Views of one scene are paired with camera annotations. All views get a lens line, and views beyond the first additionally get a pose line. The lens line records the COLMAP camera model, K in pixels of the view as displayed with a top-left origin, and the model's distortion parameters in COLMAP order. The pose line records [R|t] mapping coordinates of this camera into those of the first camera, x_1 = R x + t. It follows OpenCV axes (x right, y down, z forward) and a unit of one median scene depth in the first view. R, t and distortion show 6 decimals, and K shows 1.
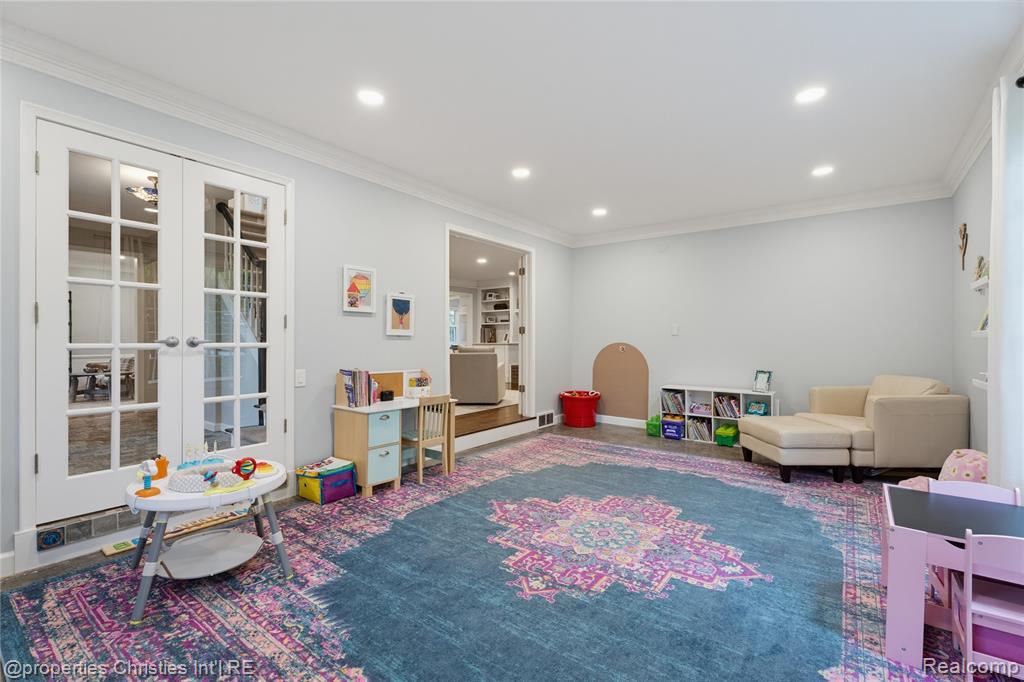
lens RADIAL K [[456.1, 0, 516.8], [0, 456.1, 336.7], [0, 0, 1]] dist [-0.002545, 0.000020]
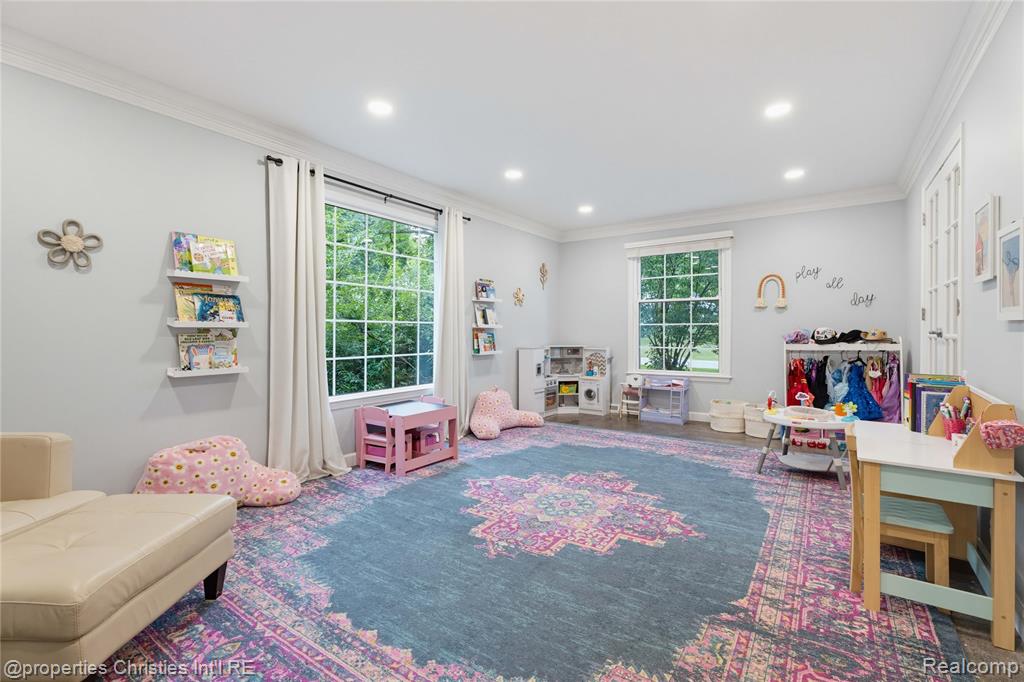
lens RADIAL K [[456.1, 0, 516.8], [0, 456.1, 336.7], [0, 0, 1]] dist [-0.002545, 0.000020]
pose [[-0.999546, -0.000064, -0.030126, 0.313887], [-0.000220, 0.999986, 0.005194, 0.014592], [0.030125, 0.005198, -0.999533, 1.927052]]
